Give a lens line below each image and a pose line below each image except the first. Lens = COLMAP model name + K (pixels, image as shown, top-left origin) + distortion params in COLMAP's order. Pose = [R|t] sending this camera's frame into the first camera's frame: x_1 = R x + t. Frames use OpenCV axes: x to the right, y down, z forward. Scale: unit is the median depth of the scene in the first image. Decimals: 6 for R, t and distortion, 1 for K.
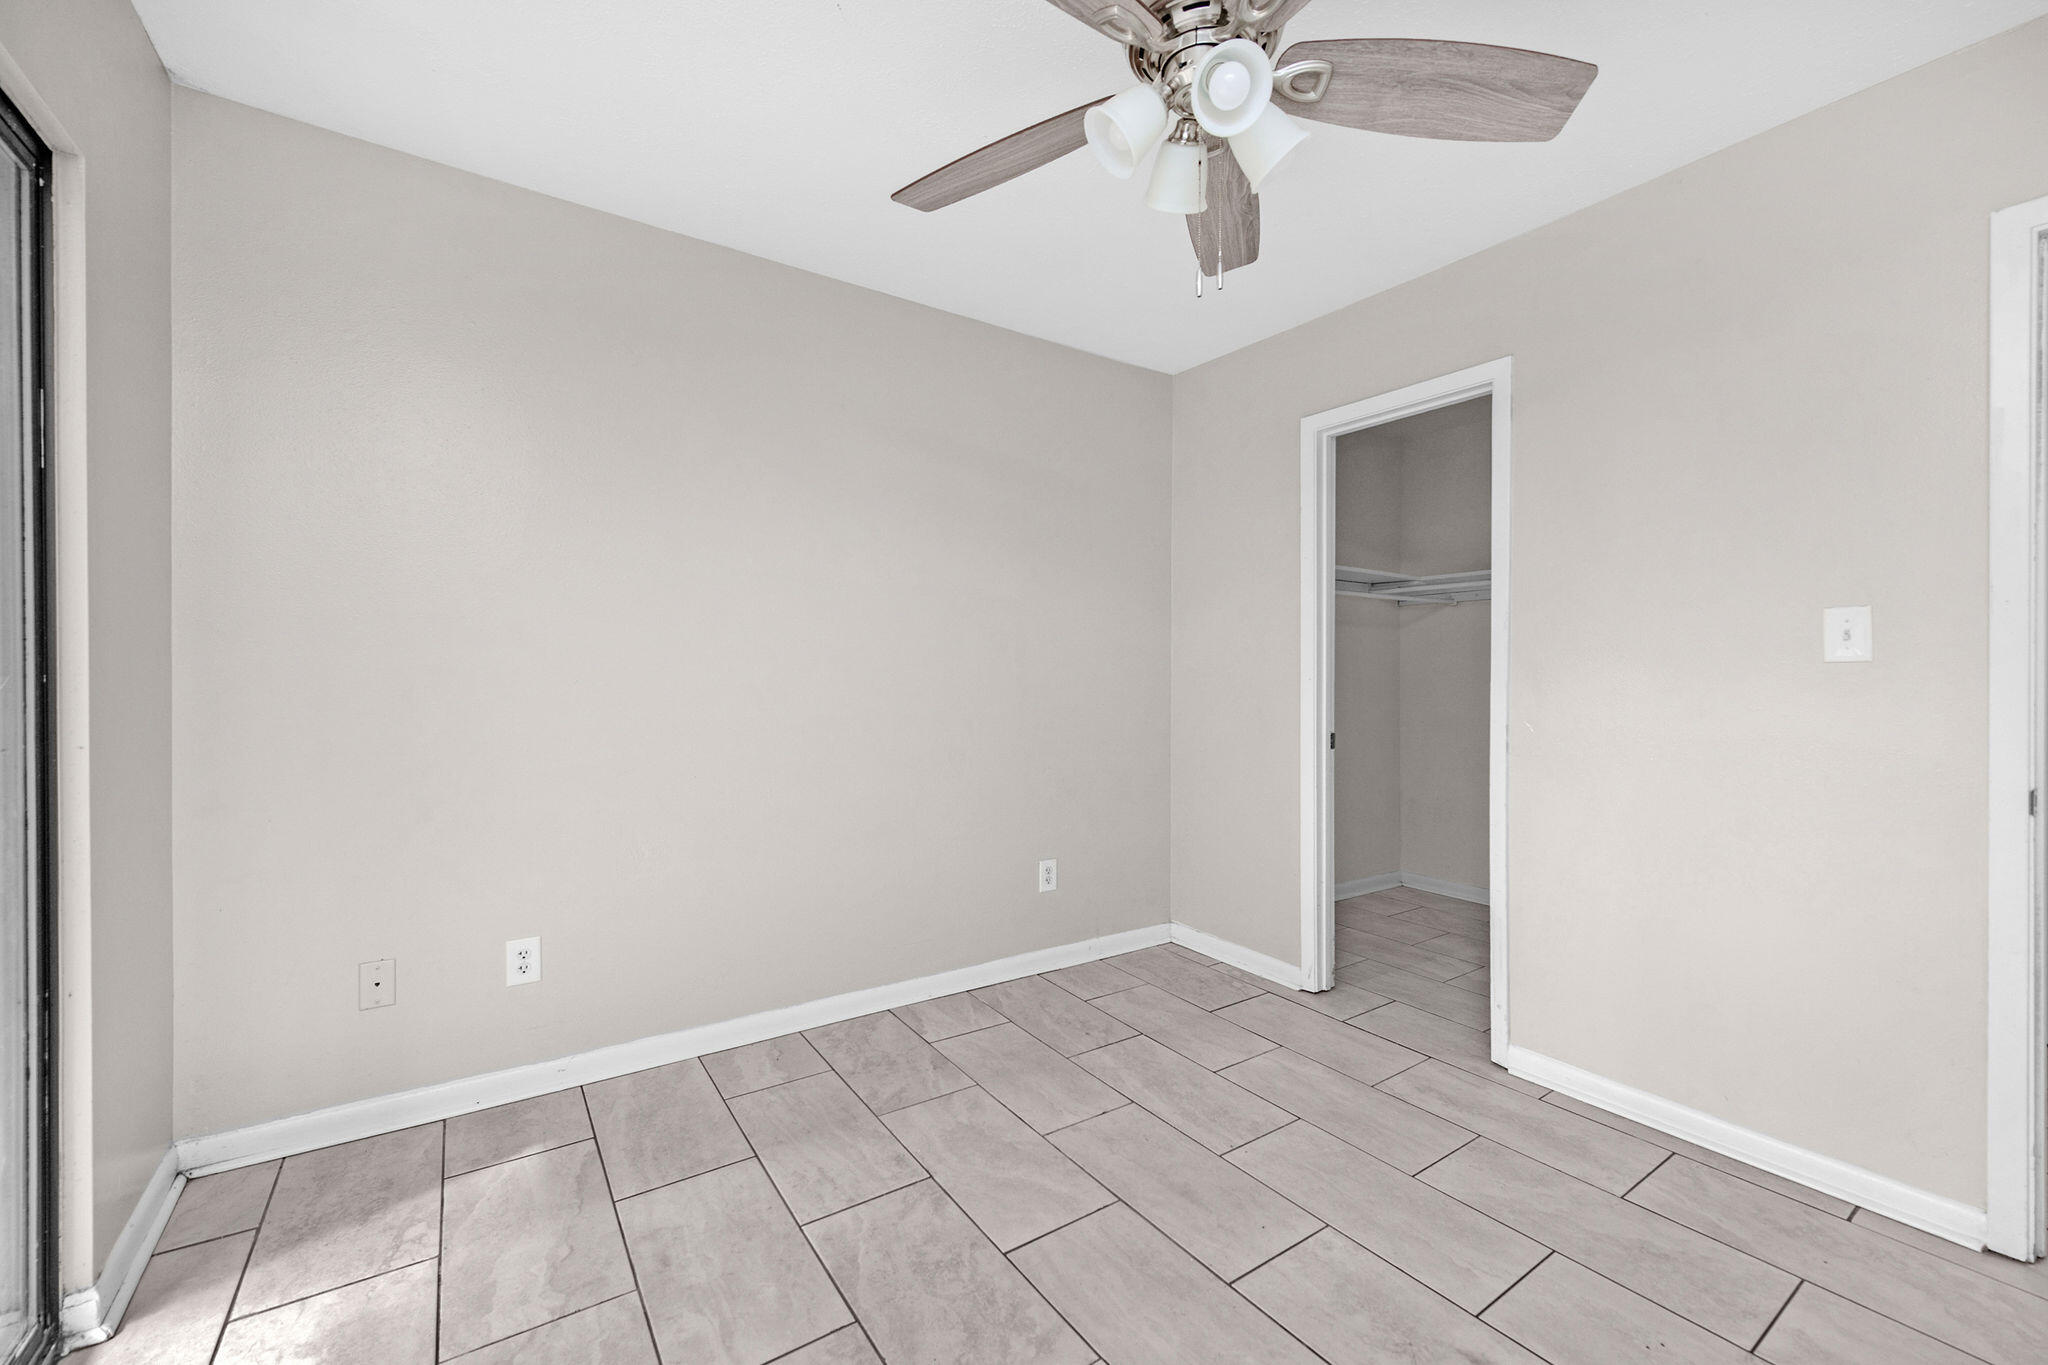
lens RADIAL K [[815.8, 0, 1021.7], [0, 815.8, 677.6], [0, 0, 1]] dist [0.008922, -0.000129]
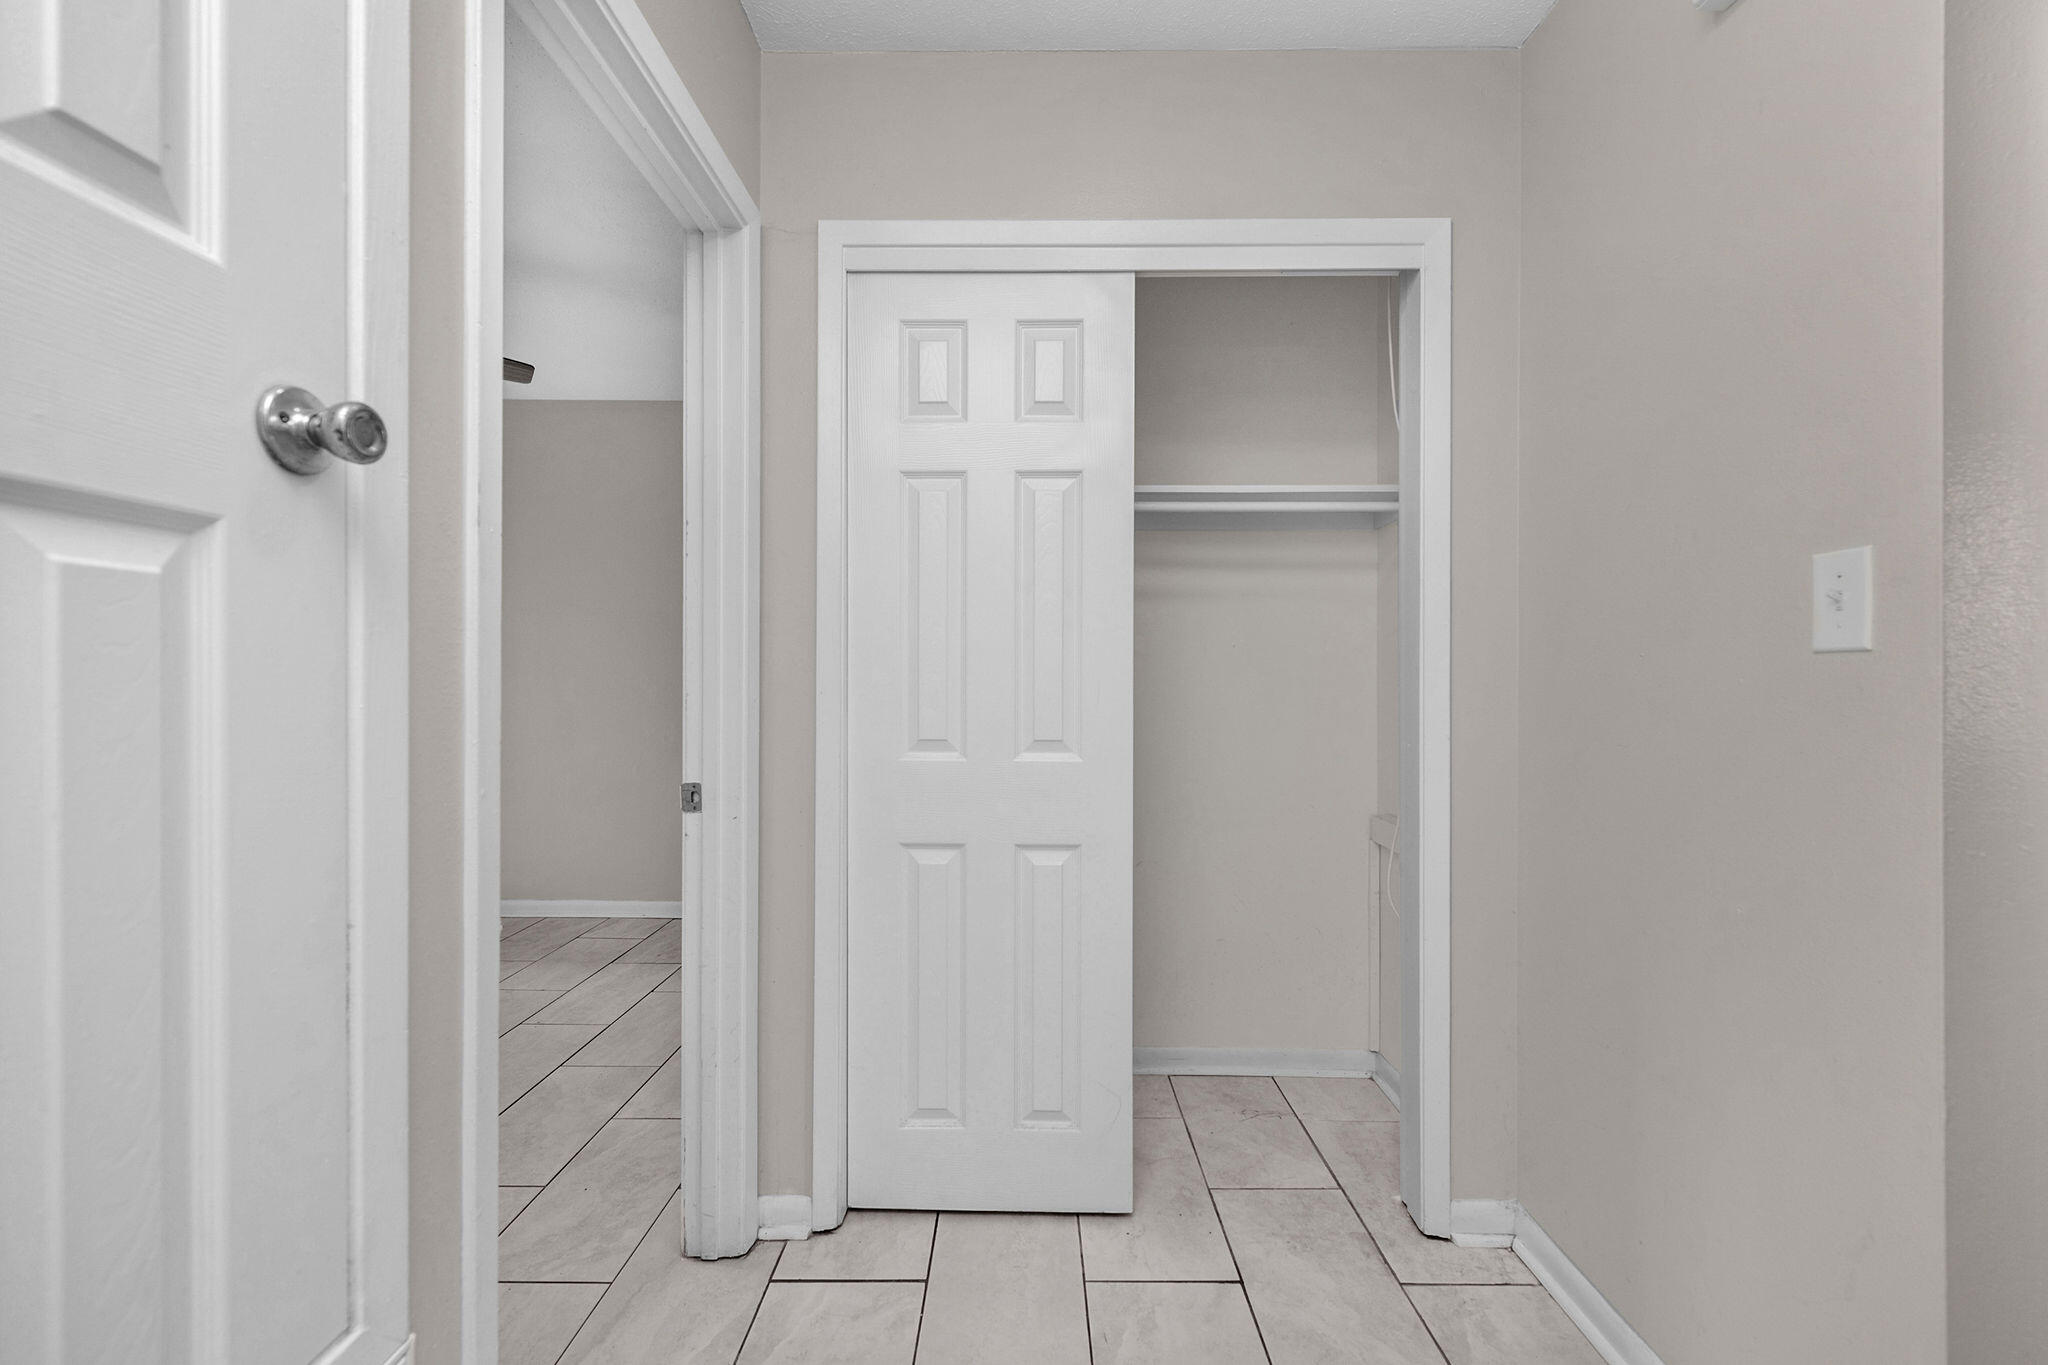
lens RADIAL K [[832.0, 0, 1034.6], [0, 832.0, 690.5], [0, 0, 1]] dist [0.013168, -0.004879]
pose [[0.820754, -0.000194, -0.571281, 1.573981], [-0.006036, 0.999941, -0.009012, 0.037325], [0.571250, 0.010845, 0.820705, 0.314441]]
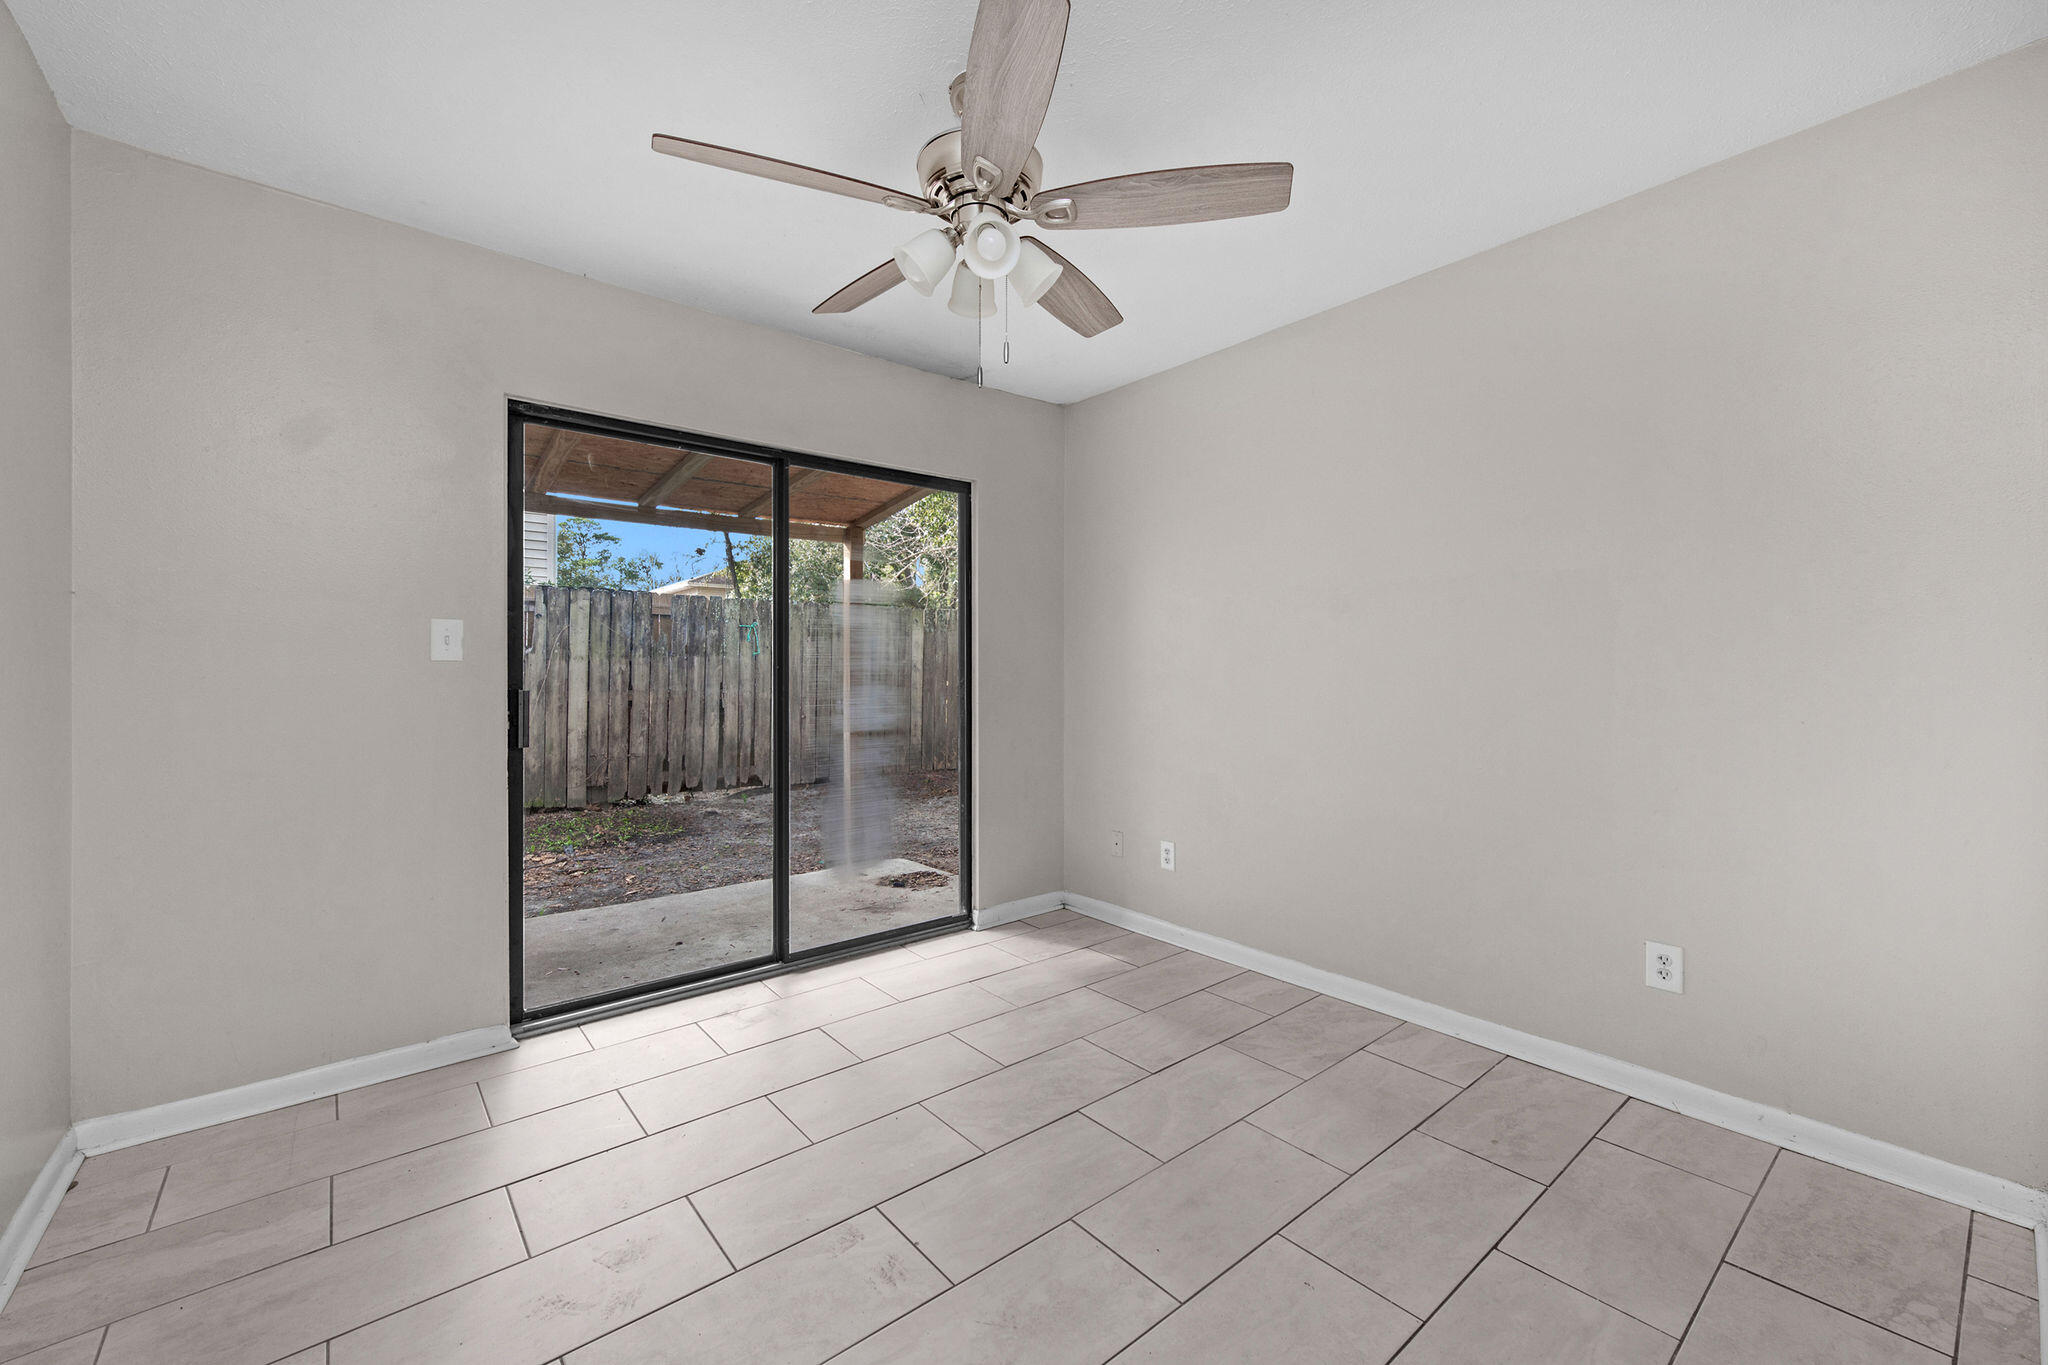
lens RADIAL K [[832.0, 0, 1034.6], [0, 832.0, 690.5], [0, 0, 1]] dist [0.013168, -0.004879]
pose [[0.099745, 0.021038, -0.994791, 0.983005], [0.007270, 0.999734, 0.021872, -0.011507], [0.994986, -0.009414, 0.099565, 0.597880]]
